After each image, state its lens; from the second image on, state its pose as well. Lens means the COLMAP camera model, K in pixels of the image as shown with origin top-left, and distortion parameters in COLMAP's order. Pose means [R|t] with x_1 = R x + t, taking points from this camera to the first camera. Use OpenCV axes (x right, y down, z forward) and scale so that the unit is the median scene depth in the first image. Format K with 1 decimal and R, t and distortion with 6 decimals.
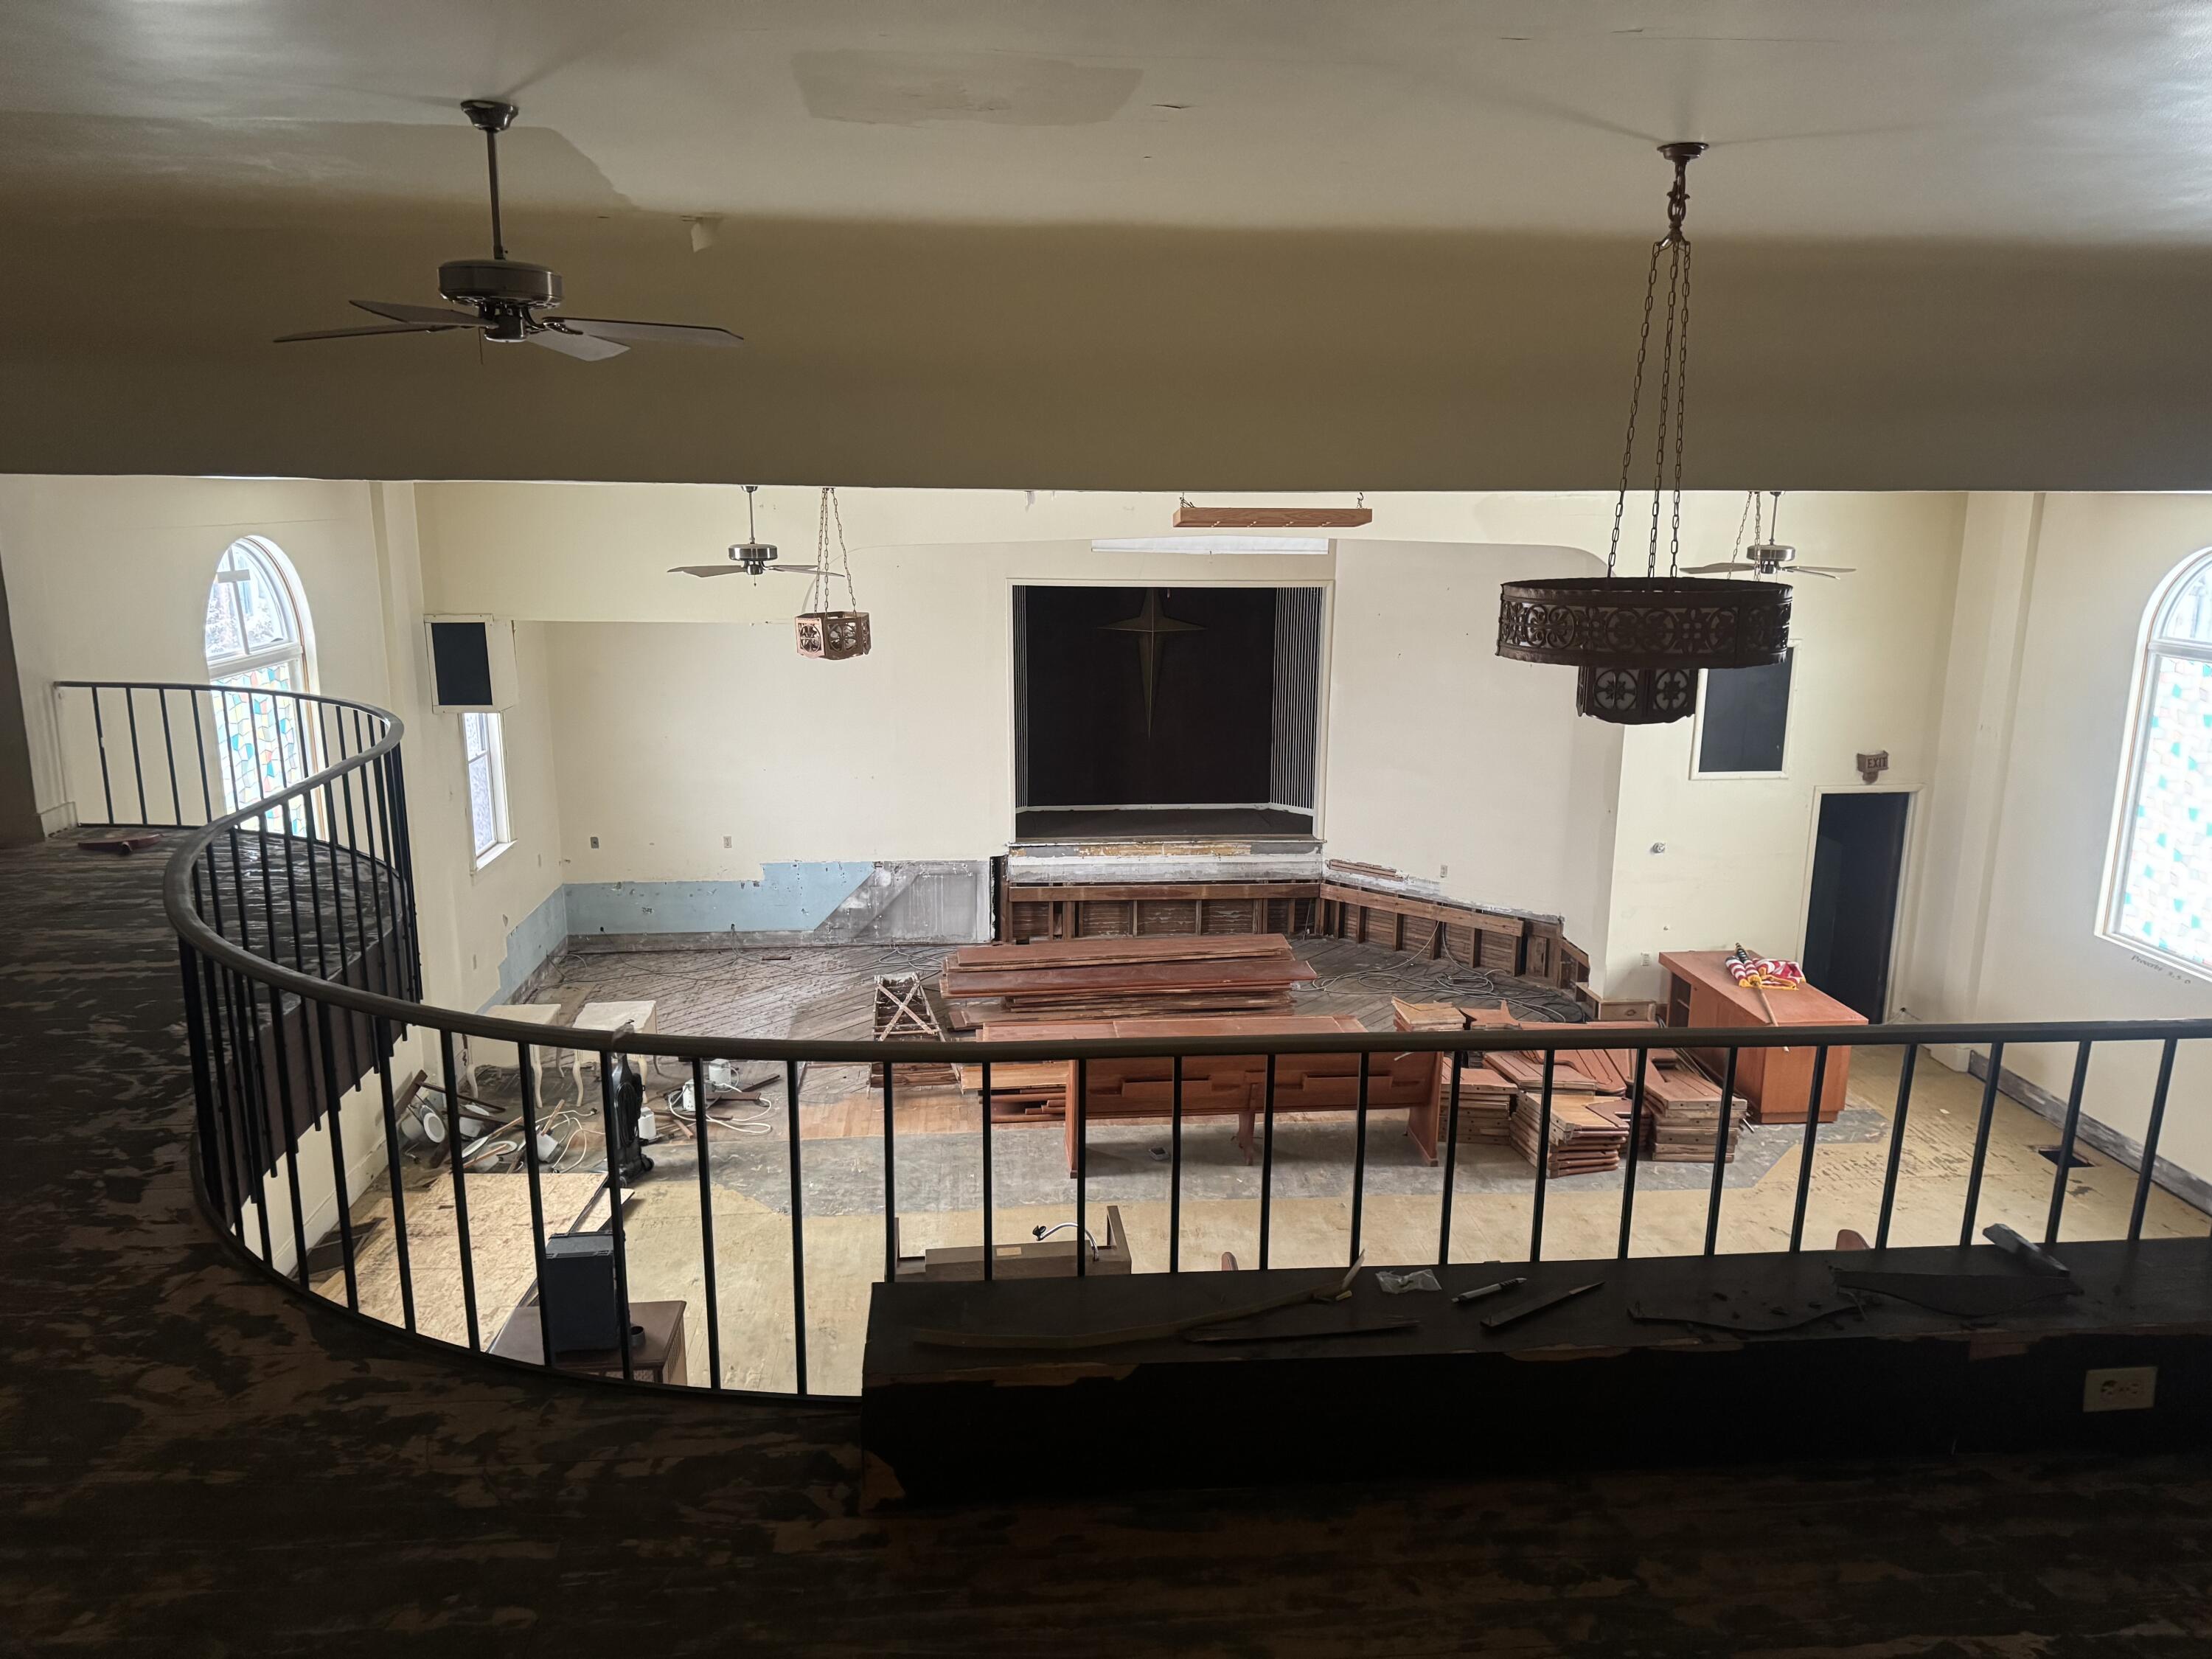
lens RADIAL K [[1565.7, 0, 1105.2], [0, 1565.7, 827.1], [0, 0, 1]] dist [0.003813, -0.013384]
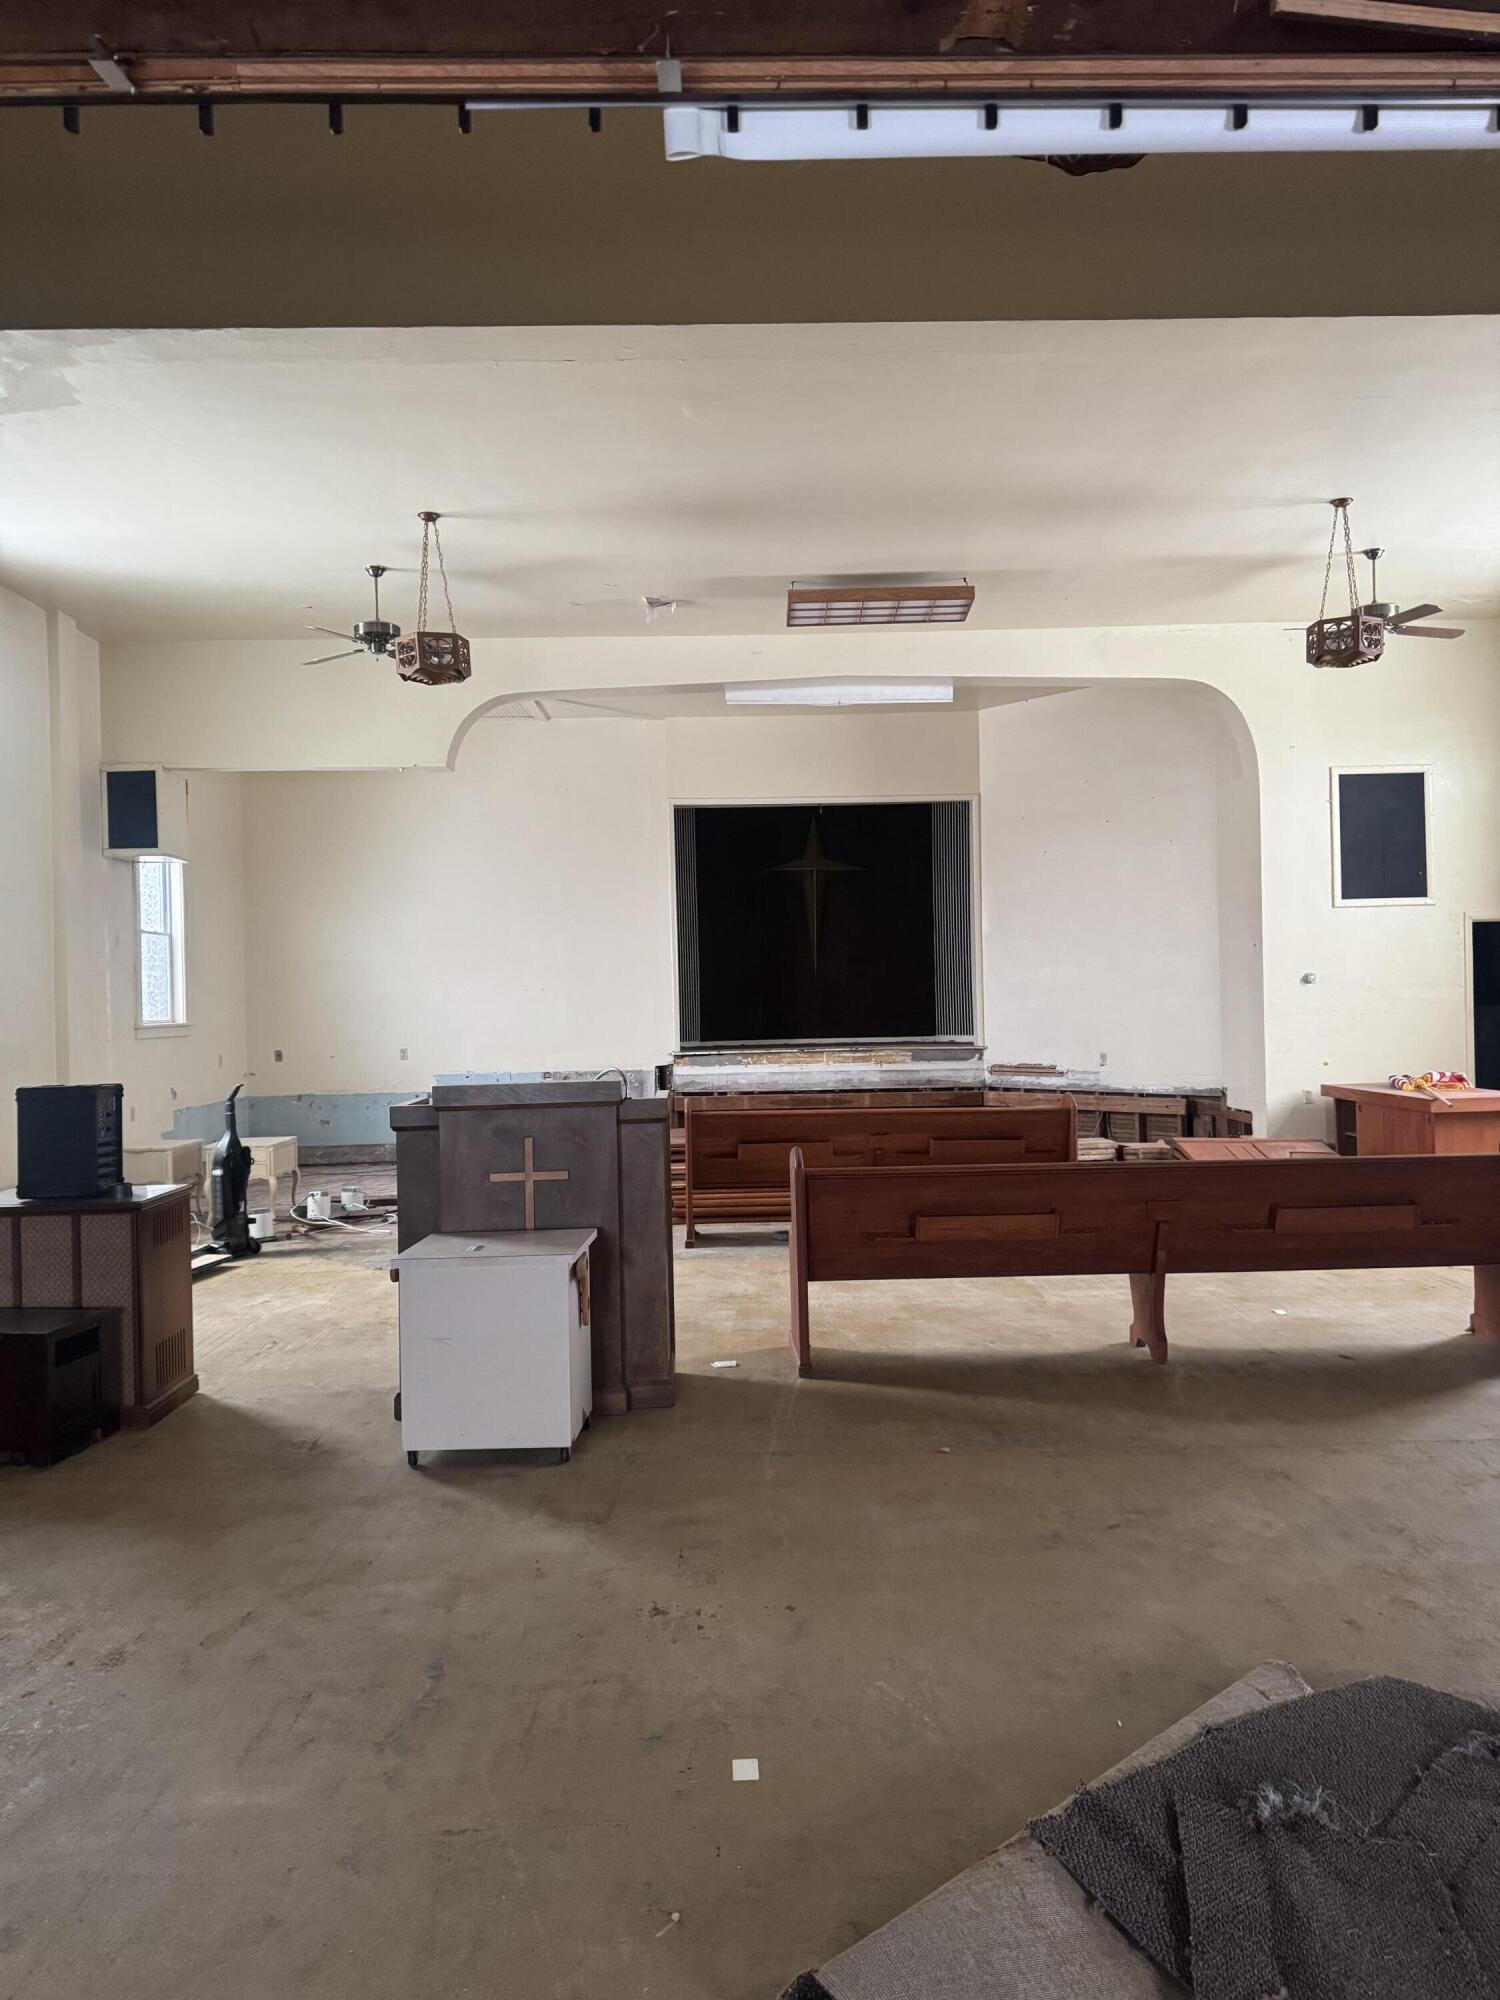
lens RADIAL K [[1415.7, 0, 751.3], [0, 1415.7, 1001.0], [0, 0, 1]] dist [0.003813, -0.013384]
pose [[0.996598, -0.030799, -0.076449, 0.061864], [0.012396, 0.973018, -0.230396, 0.192954], [0.081482, 0.228664, 0.970089, 0.096510]]
